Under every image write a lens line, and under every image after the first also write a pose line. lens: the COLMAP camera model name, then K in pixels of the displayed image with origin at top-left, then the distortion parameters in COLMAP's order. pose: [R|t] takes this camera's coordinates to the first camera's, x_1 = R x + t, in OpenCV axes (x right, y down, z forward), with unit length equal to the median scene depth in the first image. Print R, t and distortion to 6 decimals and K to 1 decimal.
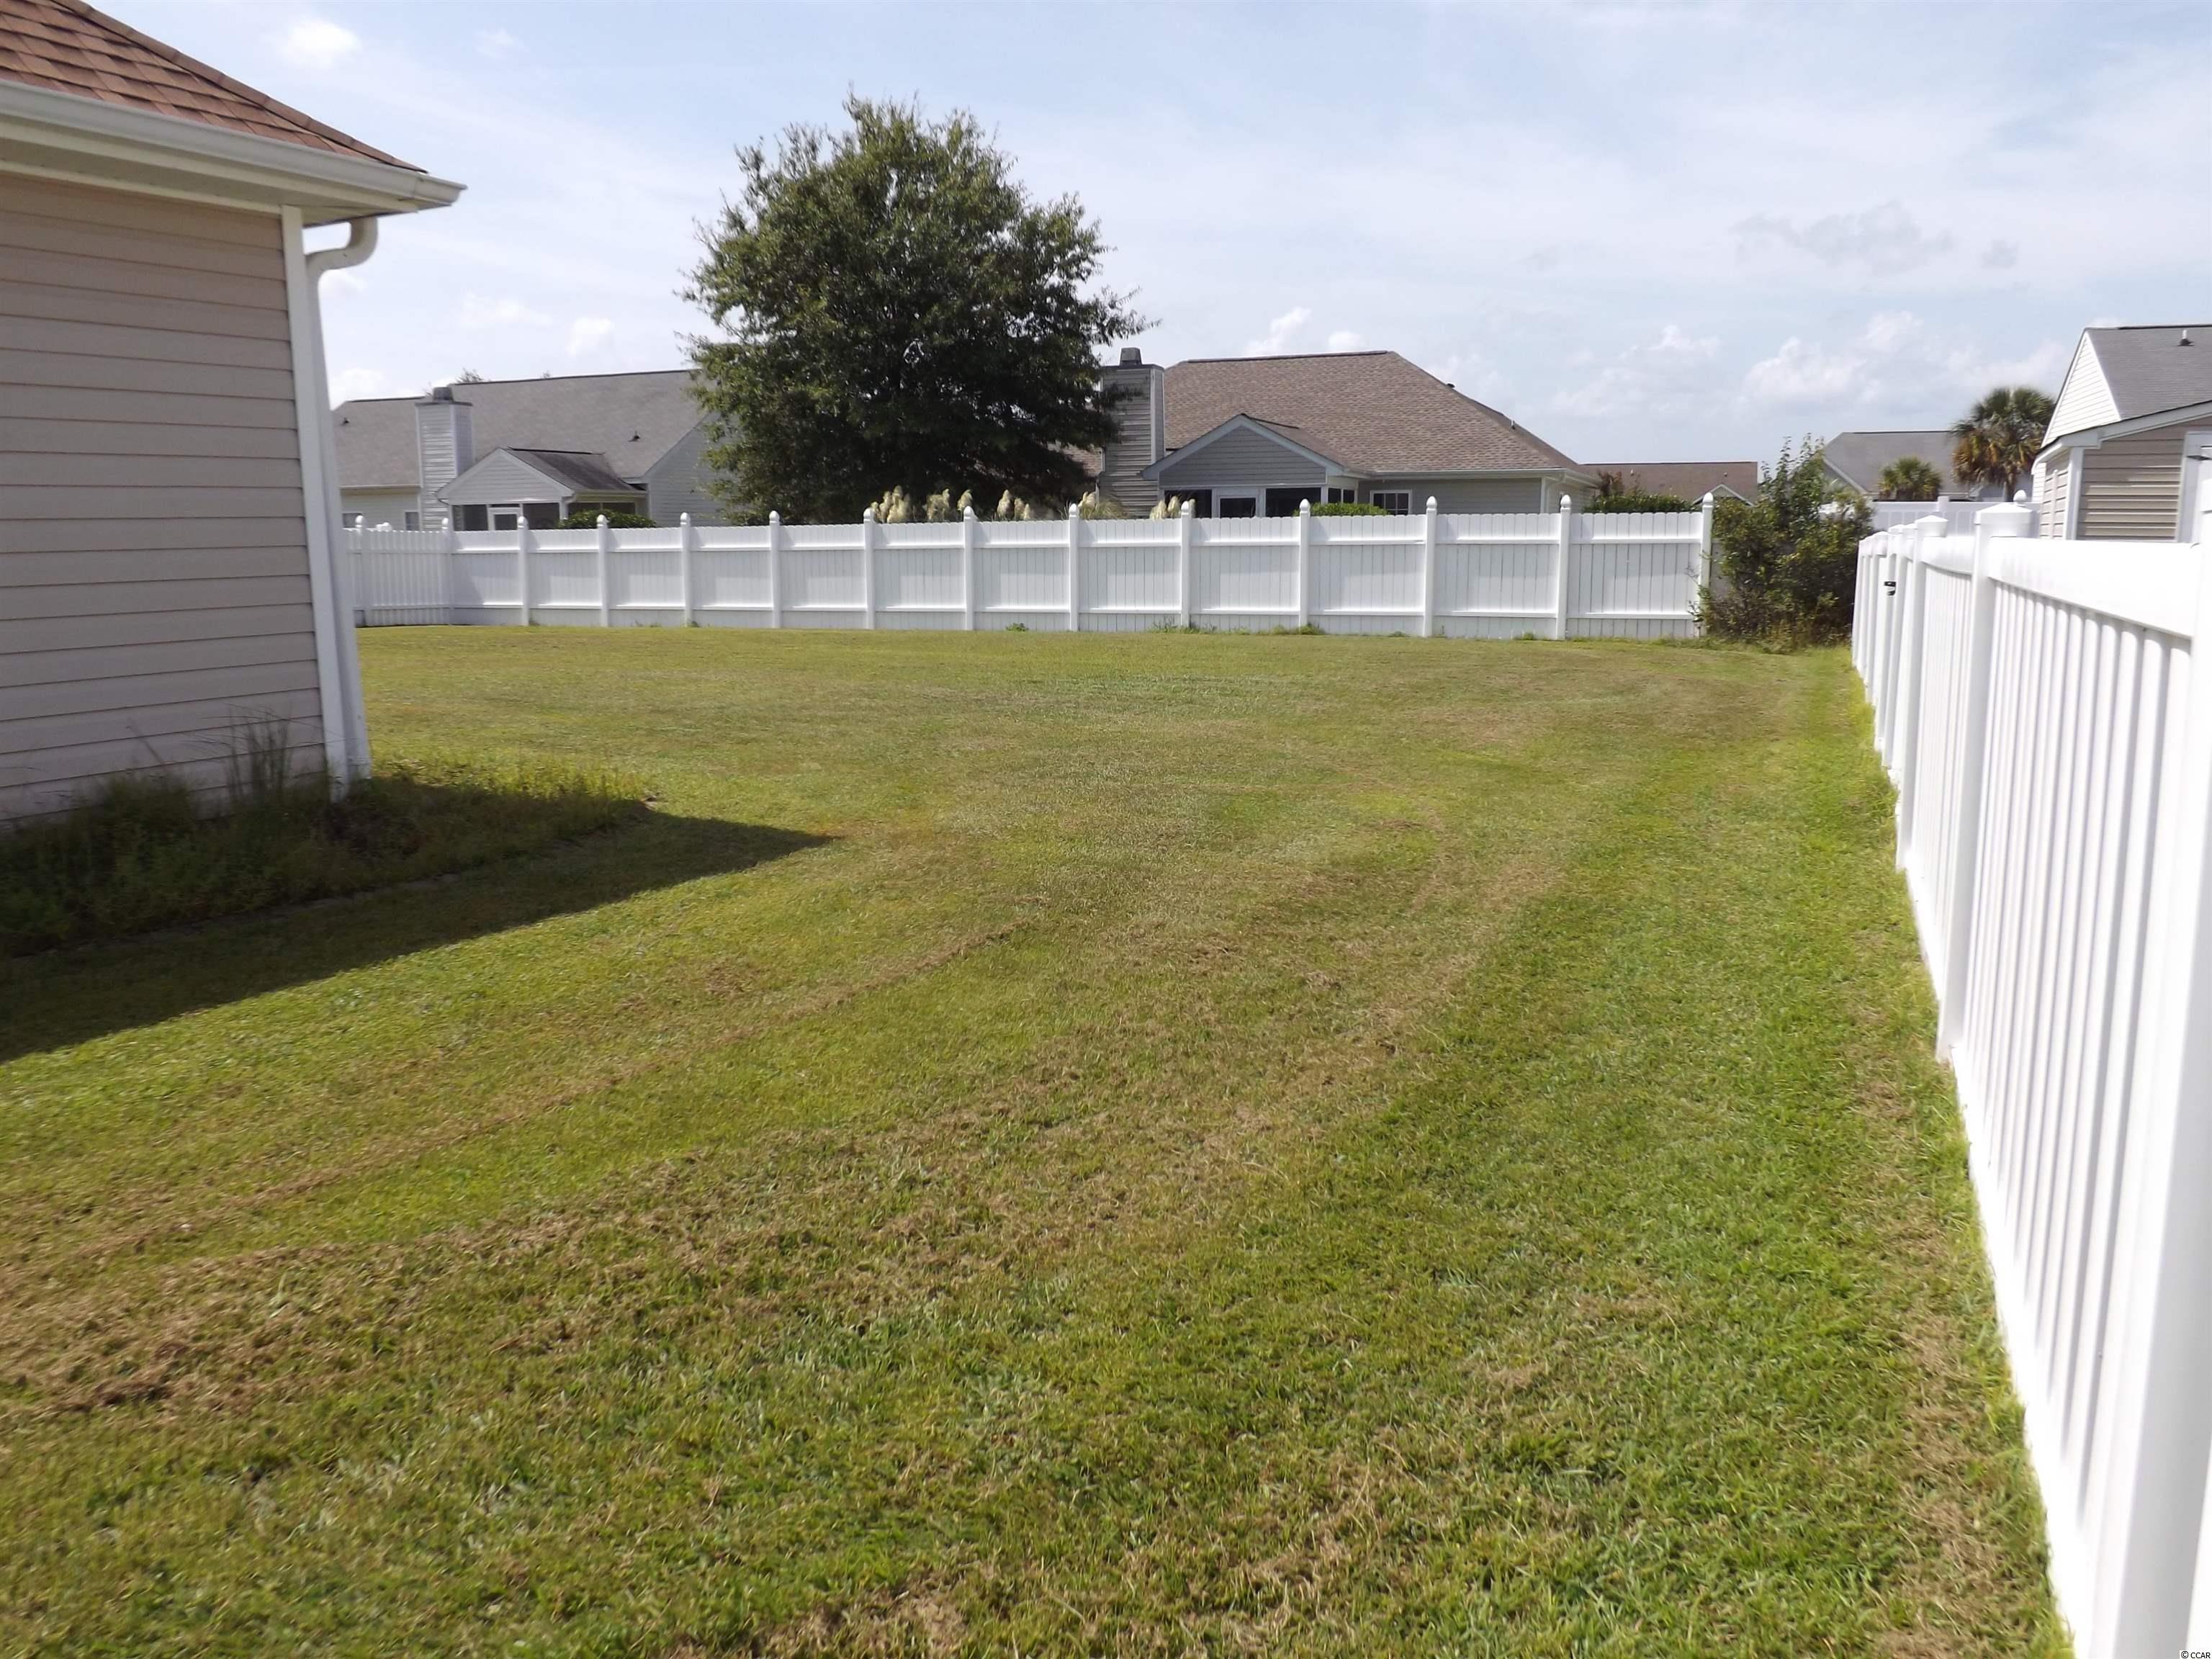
lens RADIAL K [[1590.8, 0, 1102.3], [0, 1590.8, 825.4], [0, 0, 1]] dist [-0.064937, 0.025984]
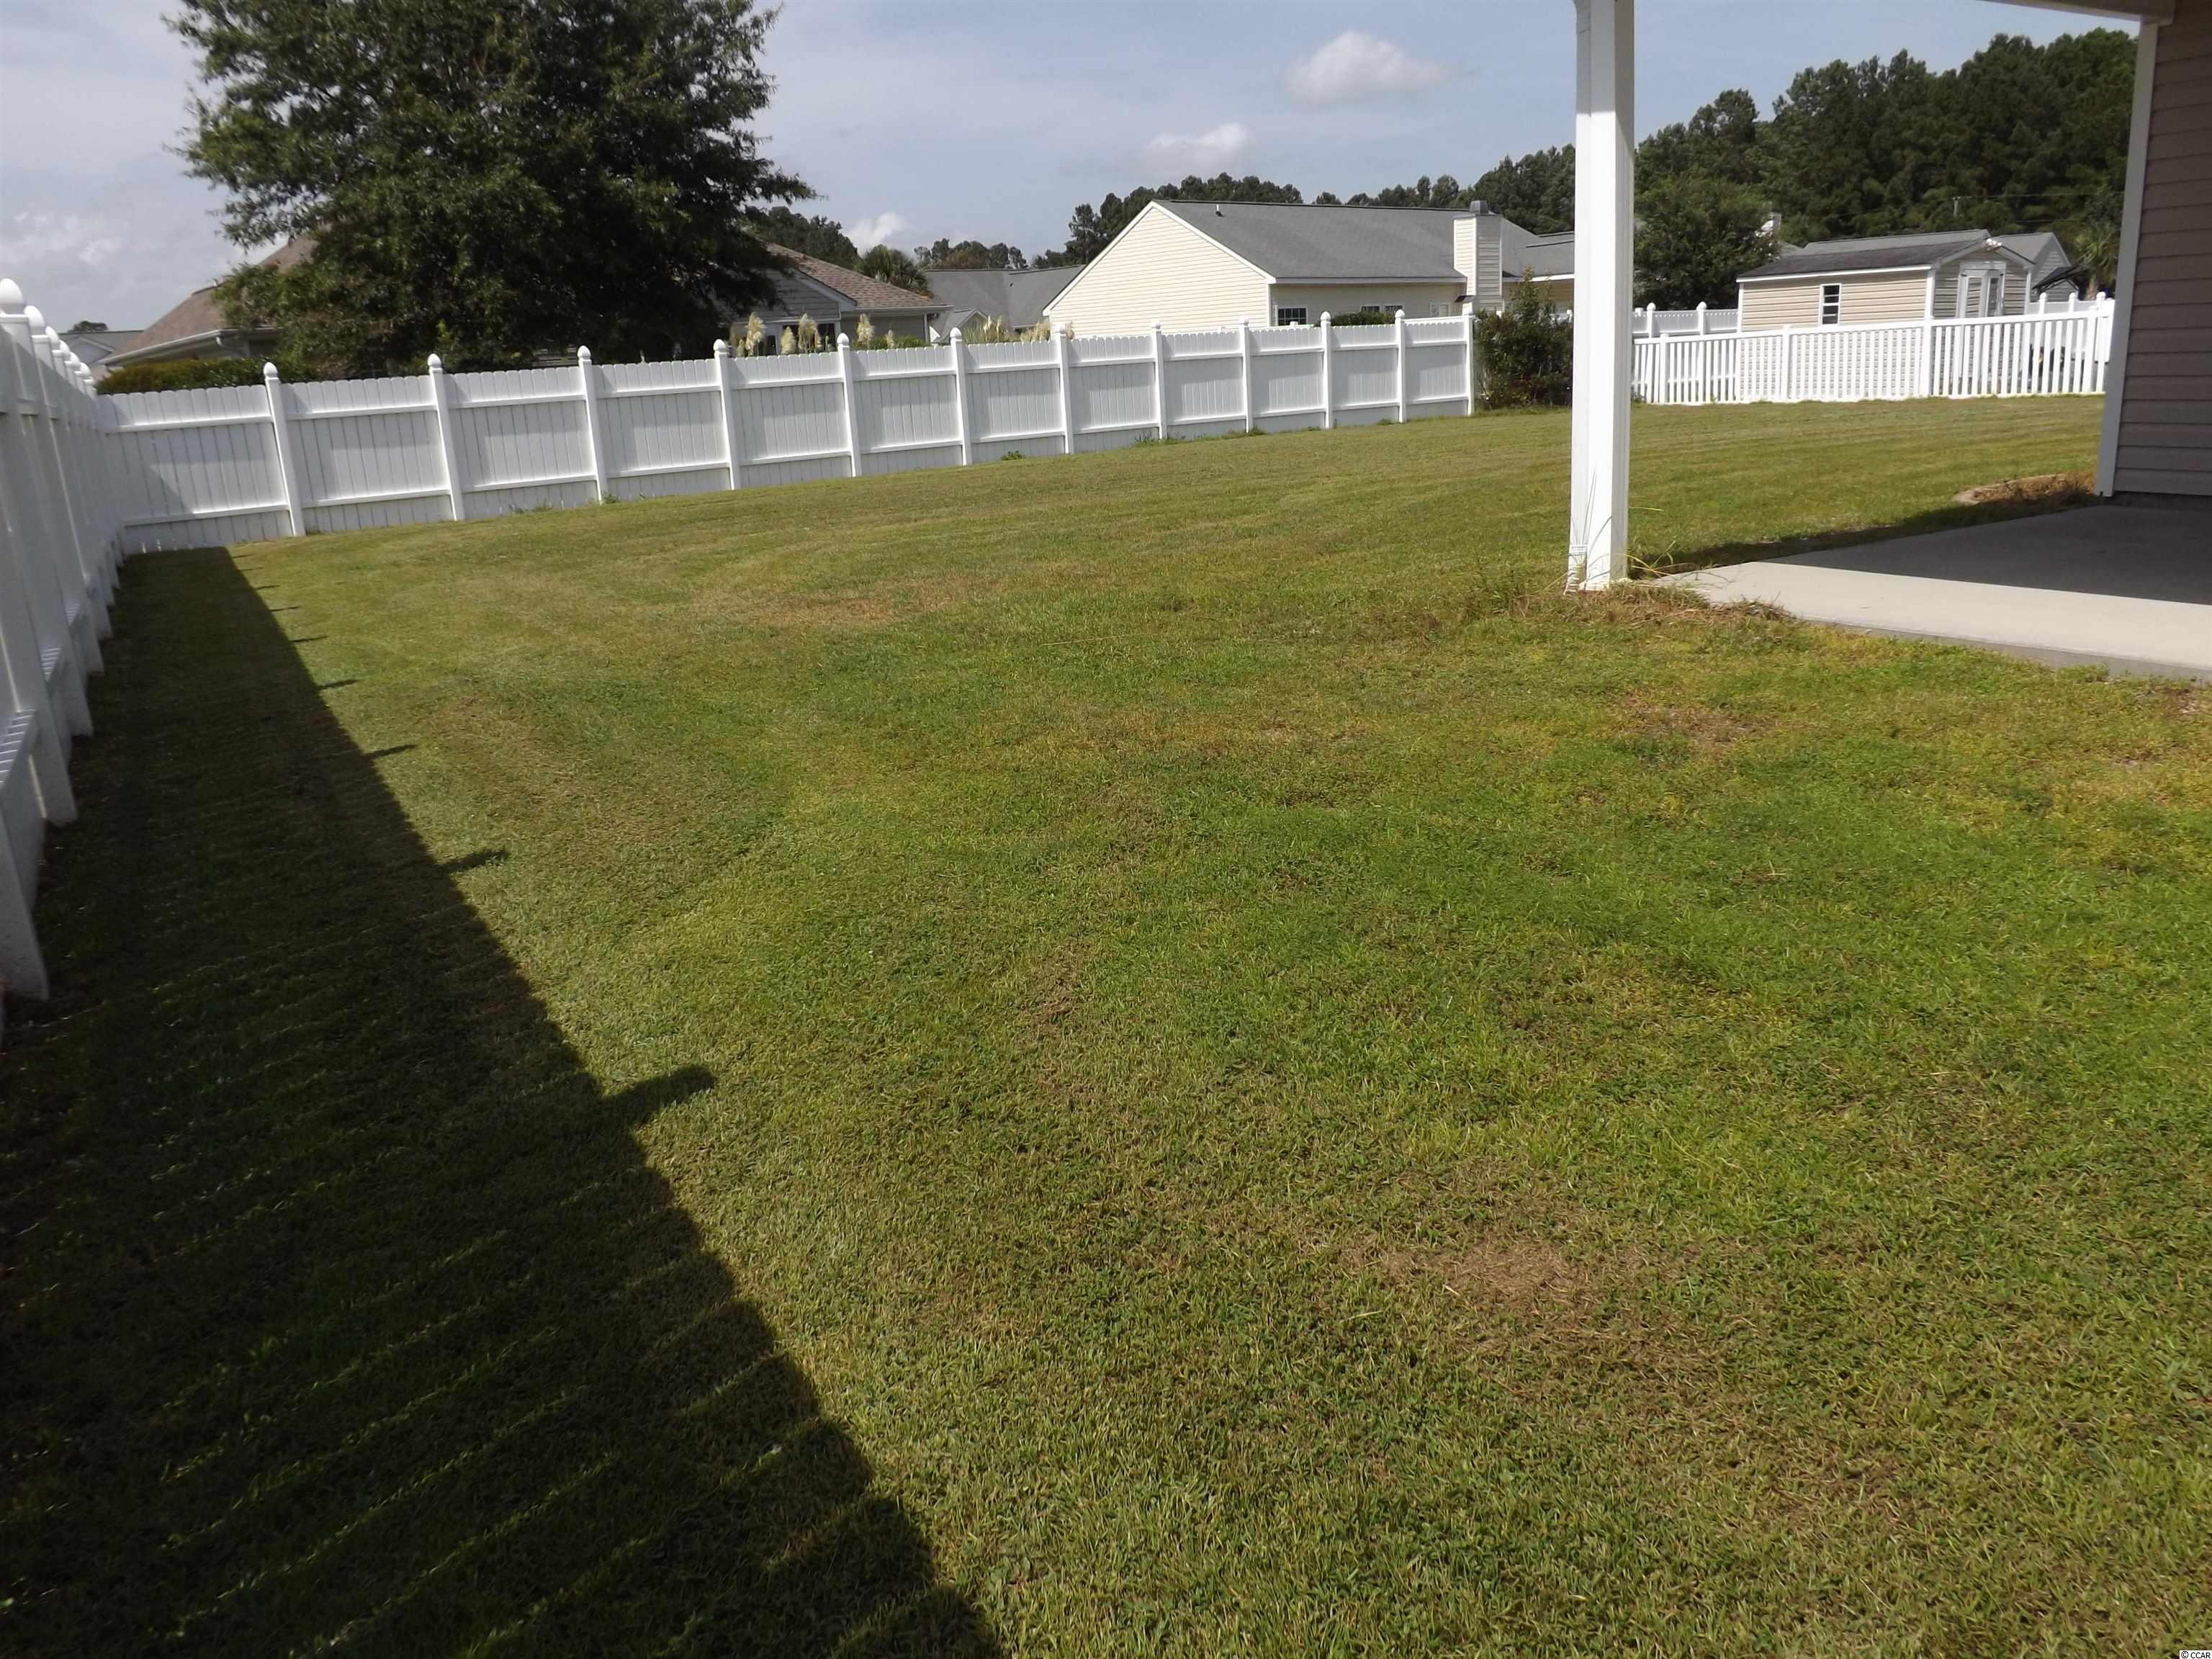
lens RADIAL K [[1590.8, 0, 1102.3], [0, 1590.8, 825.4], [0, 0, 1]] dist [-0.064937, 0.025984]
pose [[0.476225, -0.264429, 0.838622, -0.788518], [0.204853, 0.960834, 0.186635, -0.068662], [-0.855129, 0.082914, 0.511743, 0.425248]]
